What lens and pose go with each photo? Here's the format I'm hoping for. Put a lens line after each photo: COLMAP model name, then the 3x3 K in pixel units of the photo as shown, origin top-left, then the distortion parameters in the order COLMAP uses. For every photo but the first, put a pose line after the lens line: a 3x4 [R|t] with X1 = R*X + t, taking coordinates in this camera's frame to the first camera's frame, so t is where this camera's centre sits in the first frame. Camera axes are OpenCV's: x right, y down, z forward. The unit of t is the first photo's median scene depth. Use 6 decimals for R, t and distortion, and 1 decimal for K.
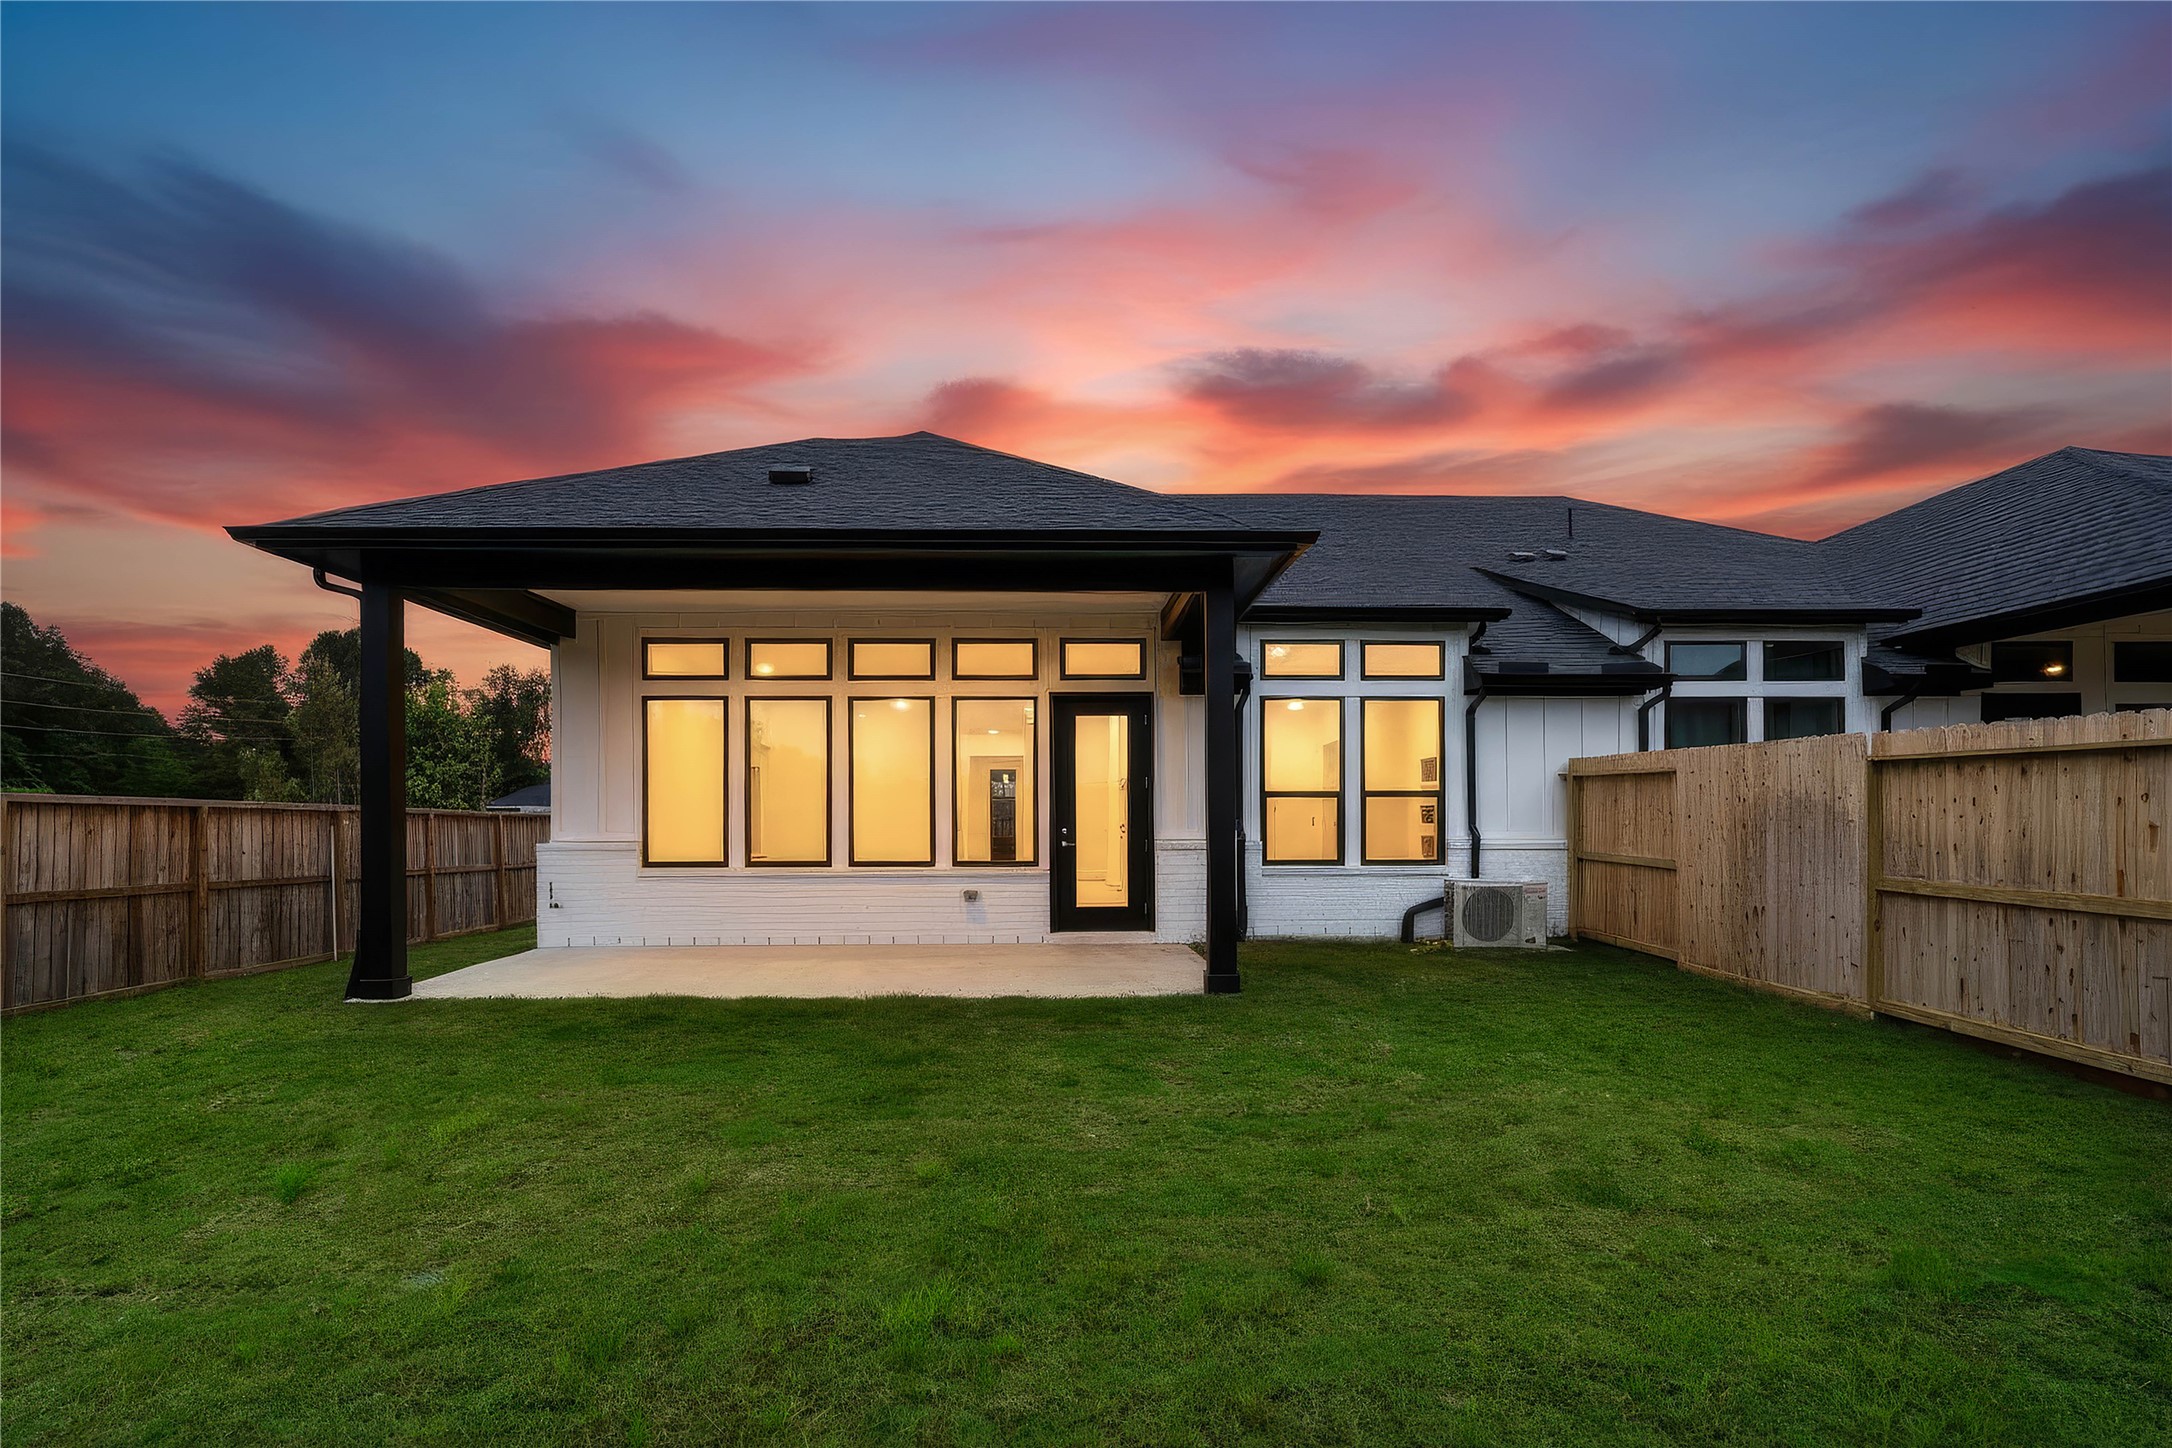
lens RADIAL K [[1022.0, 0, 1084.0], [0, 1022.0, 796.9], [0, 0, 1]] dist [-0.014559, 0.004716]
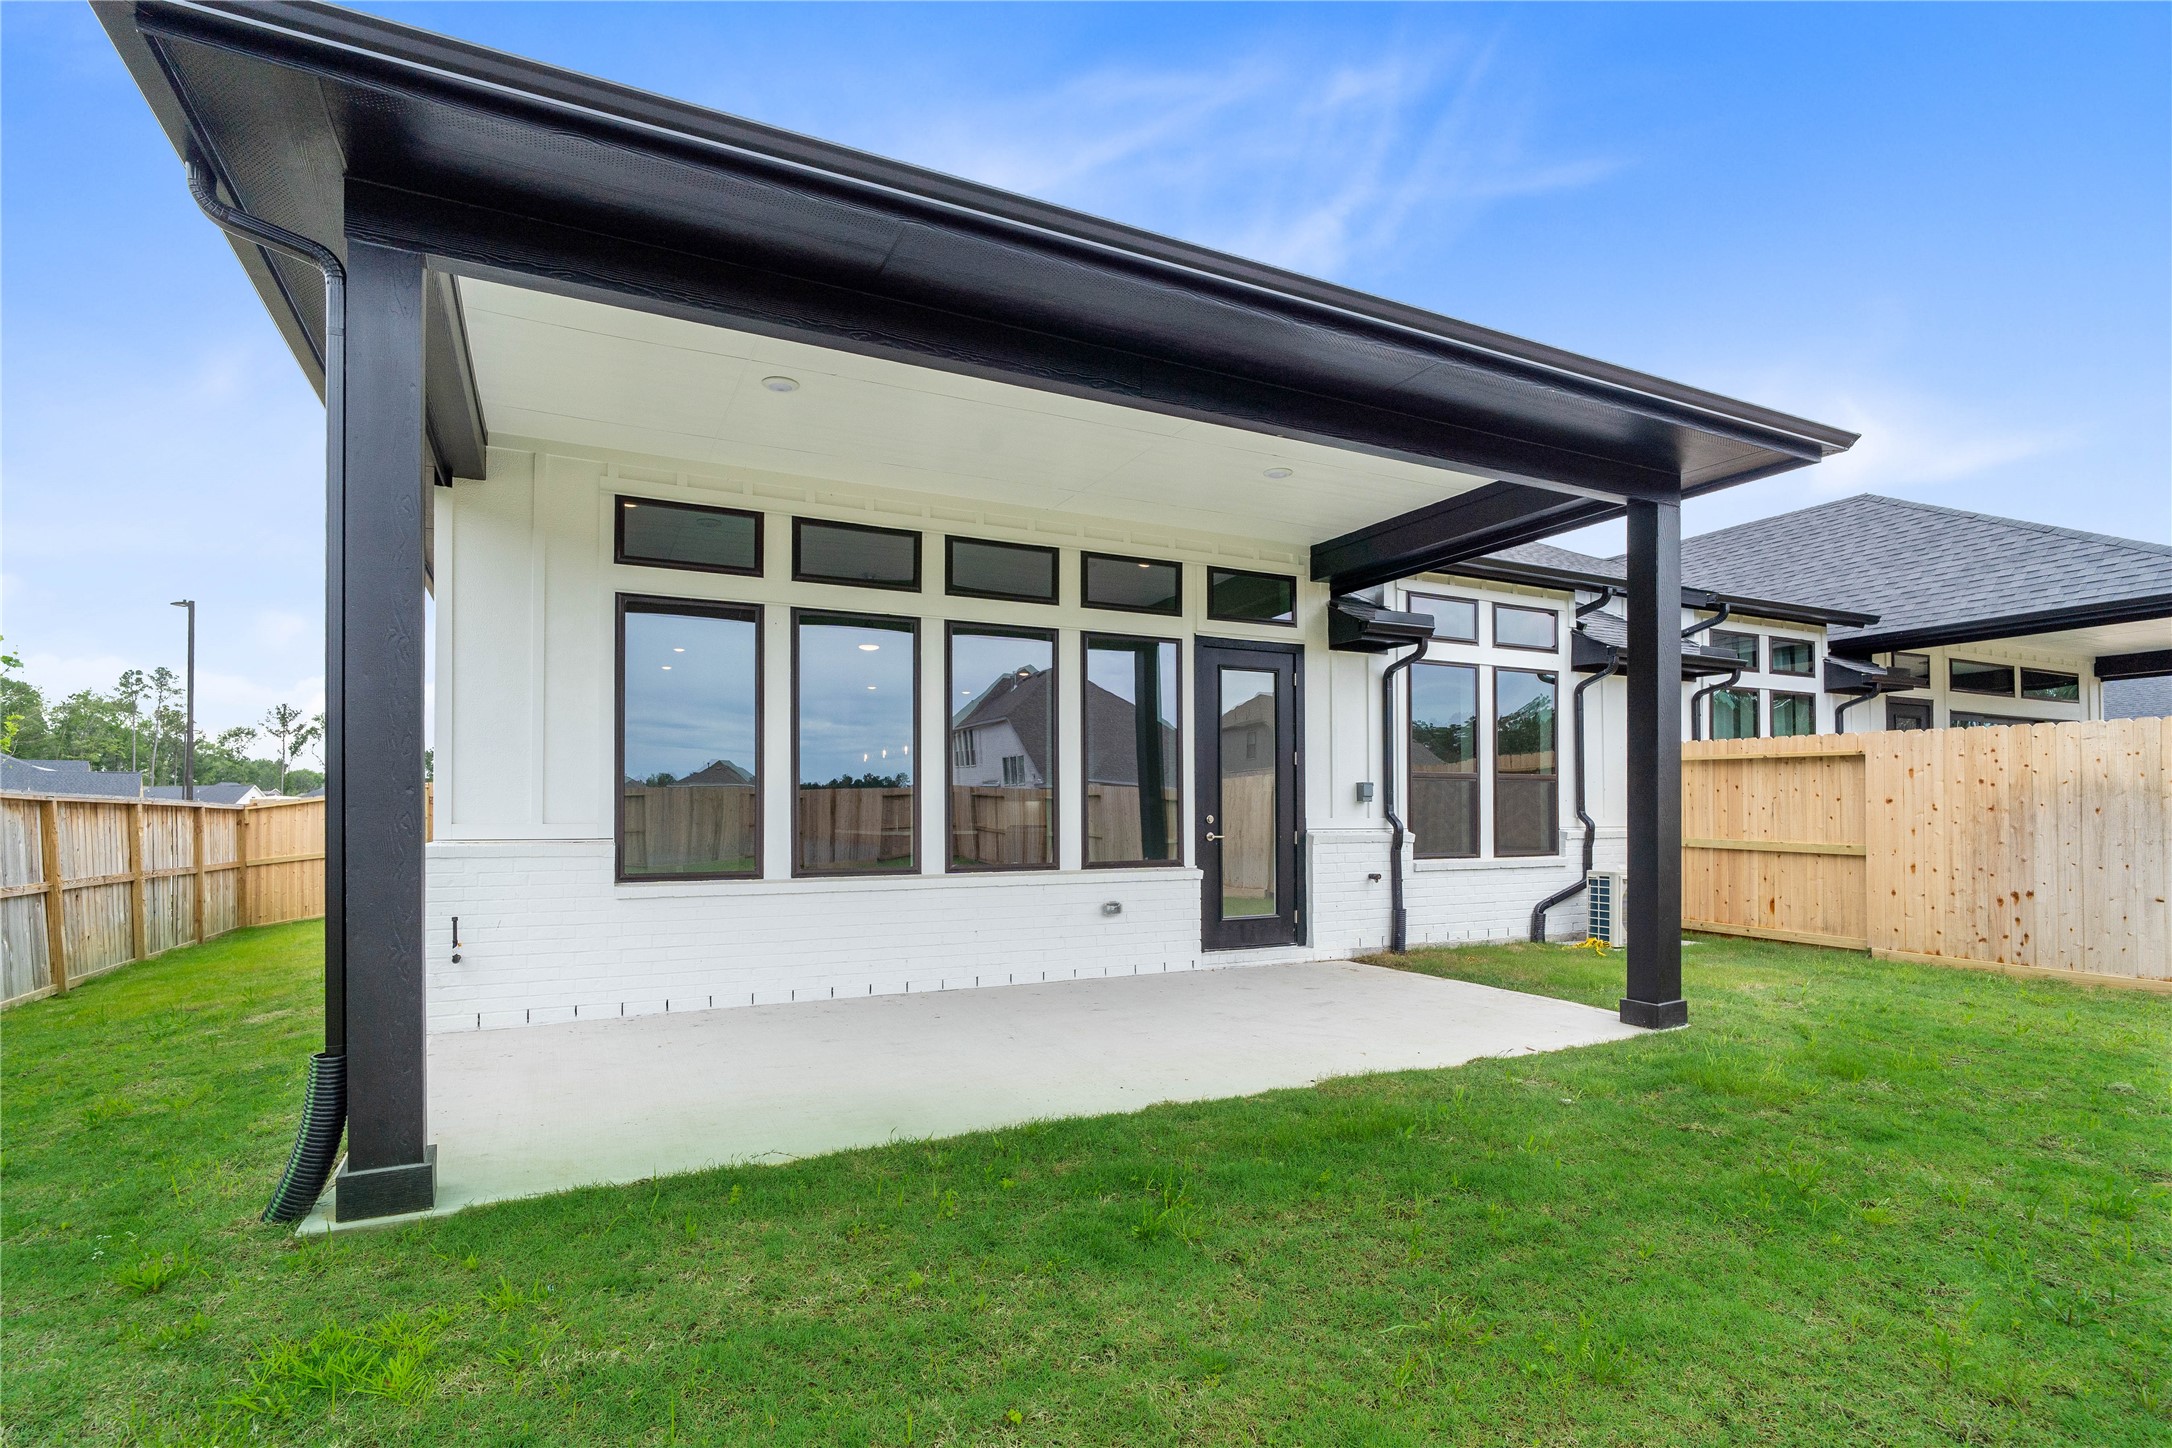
lens RADIAL K [[1022.0, 0, 1058.3], [0, 1022.0, 792.4], [0, 0, 1]] dist [-0.014559, 0.004716]
pose [[0.911003, 0.008479, 0.412313, -0.436000], [-0.008649, 0.999962, -0.001454, 0.015799], [-0.412310, -0.002242, 0.911041, 0.356991]]
